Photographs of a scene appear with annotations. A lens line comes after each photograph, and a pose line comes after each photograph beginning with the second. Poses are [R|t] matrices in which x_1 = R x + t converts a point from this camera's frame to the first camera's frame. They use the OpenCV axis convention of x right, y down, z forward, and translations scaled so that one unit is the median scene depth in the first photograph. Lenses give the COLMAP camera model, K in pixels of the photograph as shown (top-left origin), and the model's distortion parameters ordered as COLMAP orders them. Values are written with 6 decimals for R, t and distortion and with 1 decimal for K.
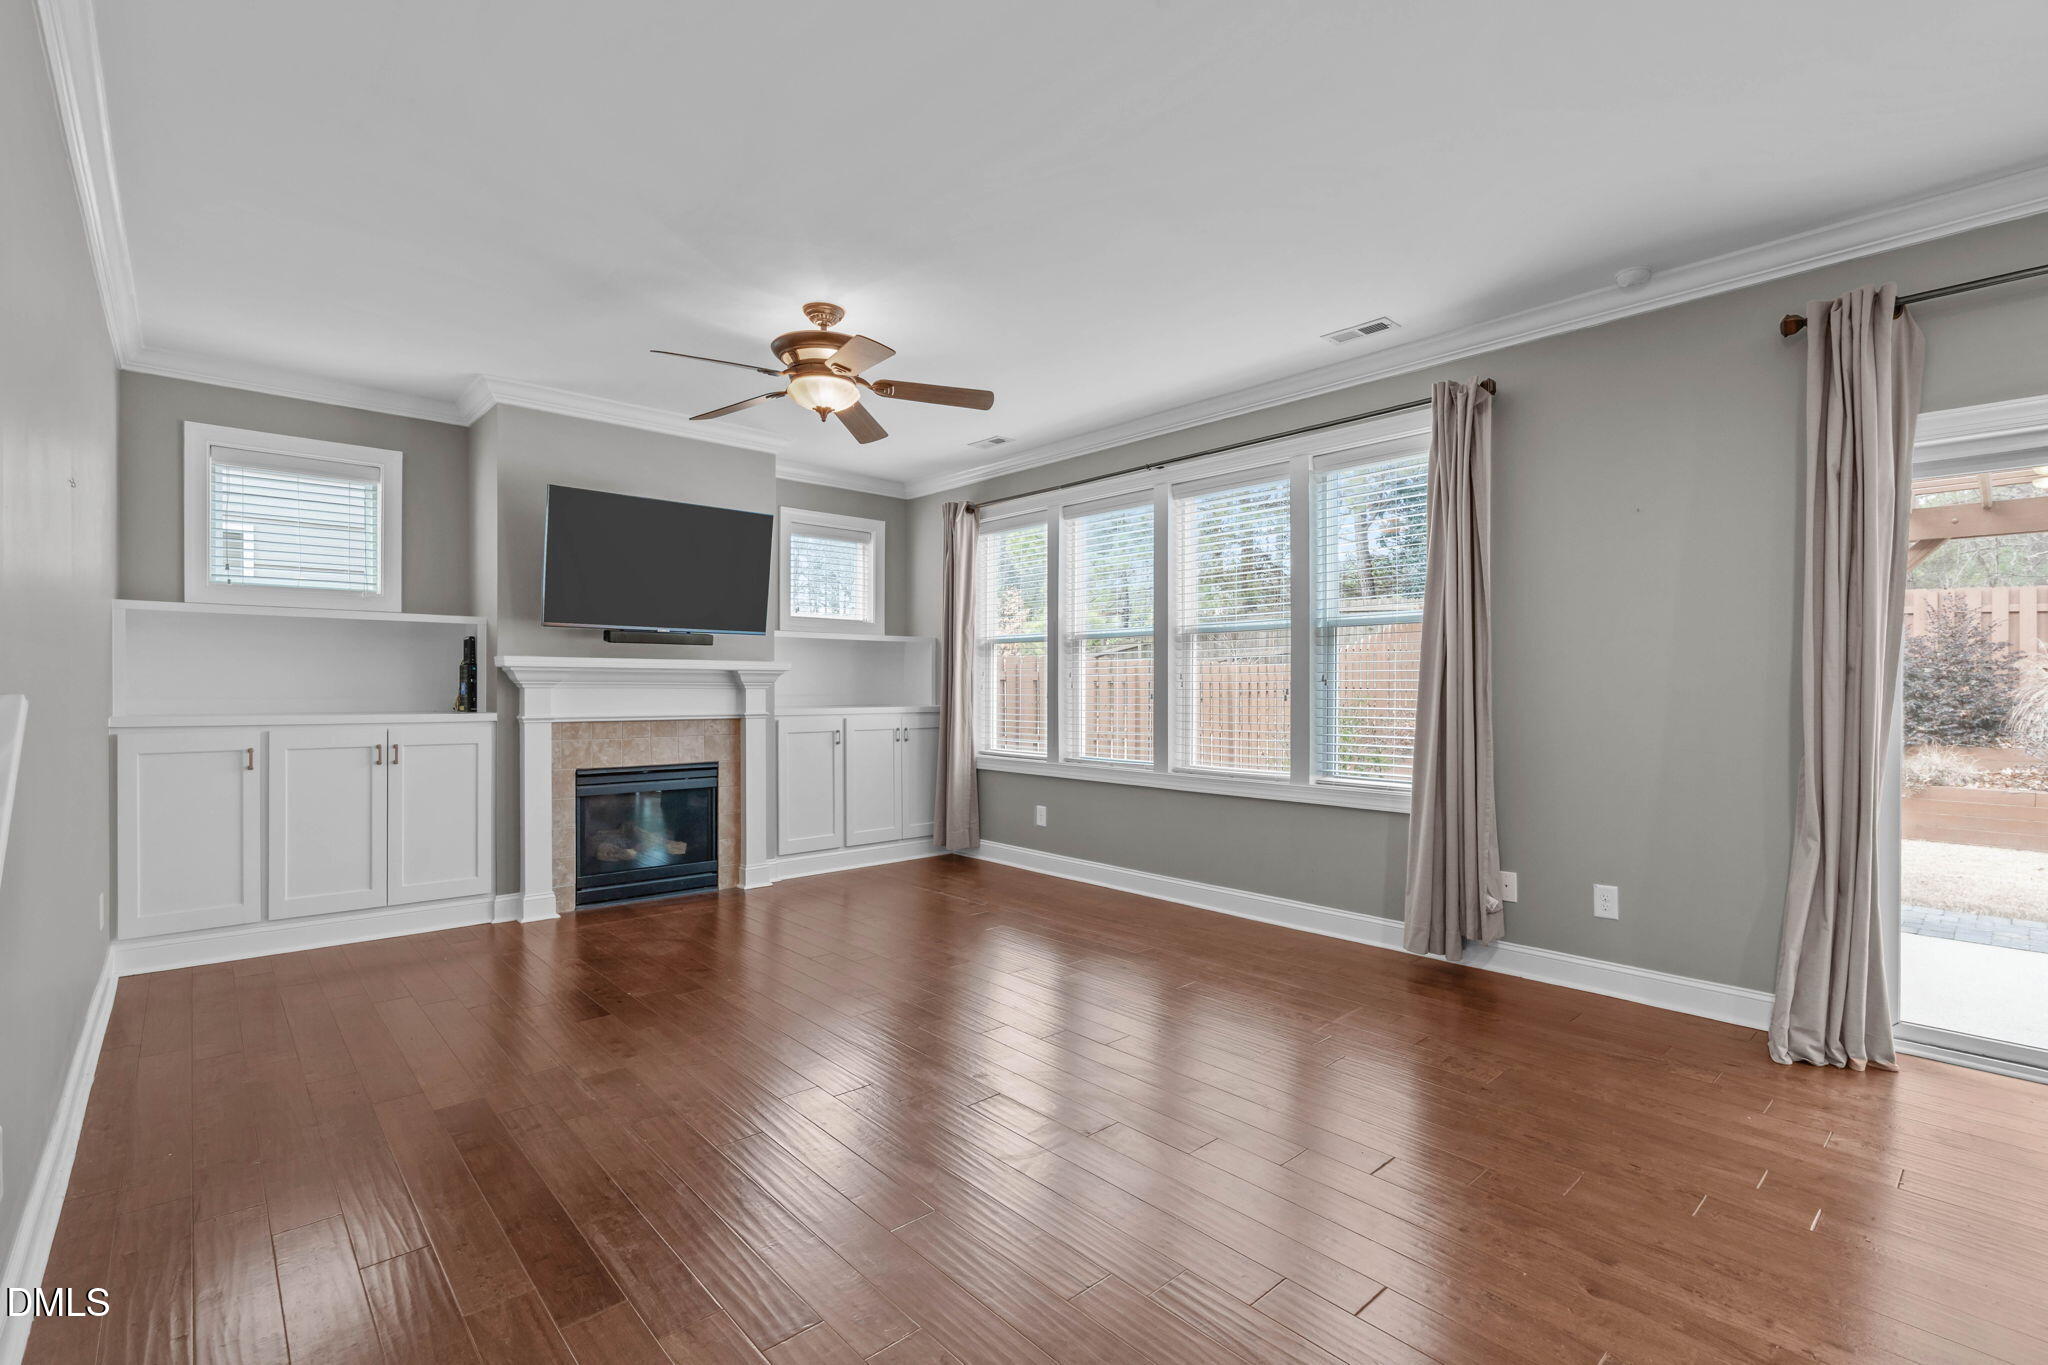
lens RADIAL K [[927.7, 0, 1023.5], [0, 927.7, 689.1], [0, 0, 1]] dist [-0.004155, -0.001042]
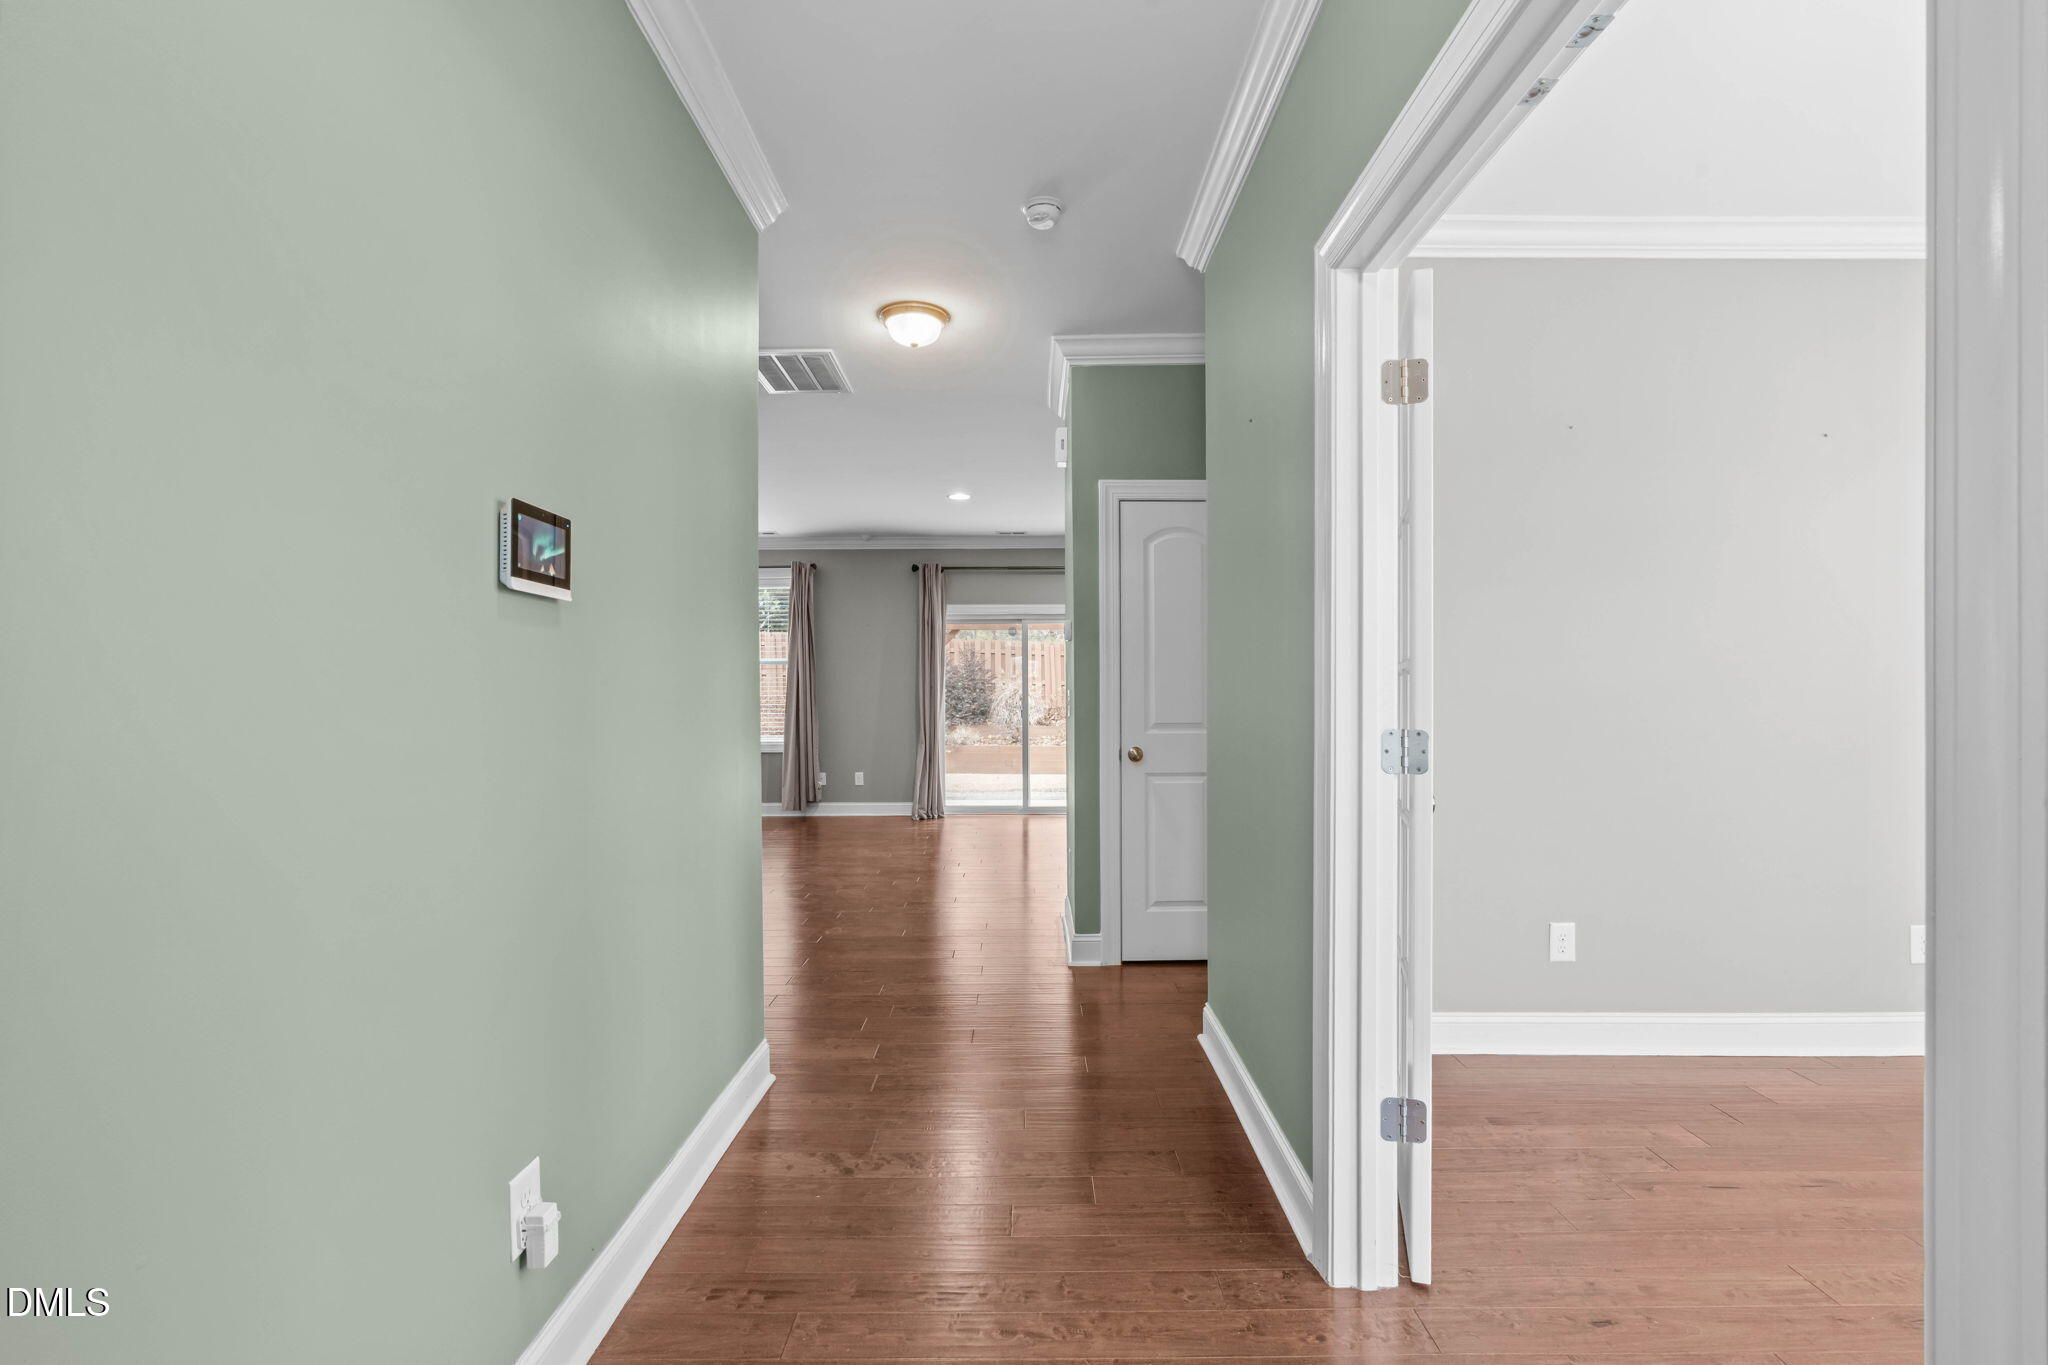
lens RADIAL K [[927.7, 0, 1026.6], [0, 927.7, 690.0], [0, 0, 1]] dist [-0.004155, -0.001042]
pose [[0.668303, -0.003907, 0.743879, -0.867042], [0.011405, 0.999922, -0.004995, 0.005157], [-0.743802, 0.011822, 0.668296, -0.945853]]
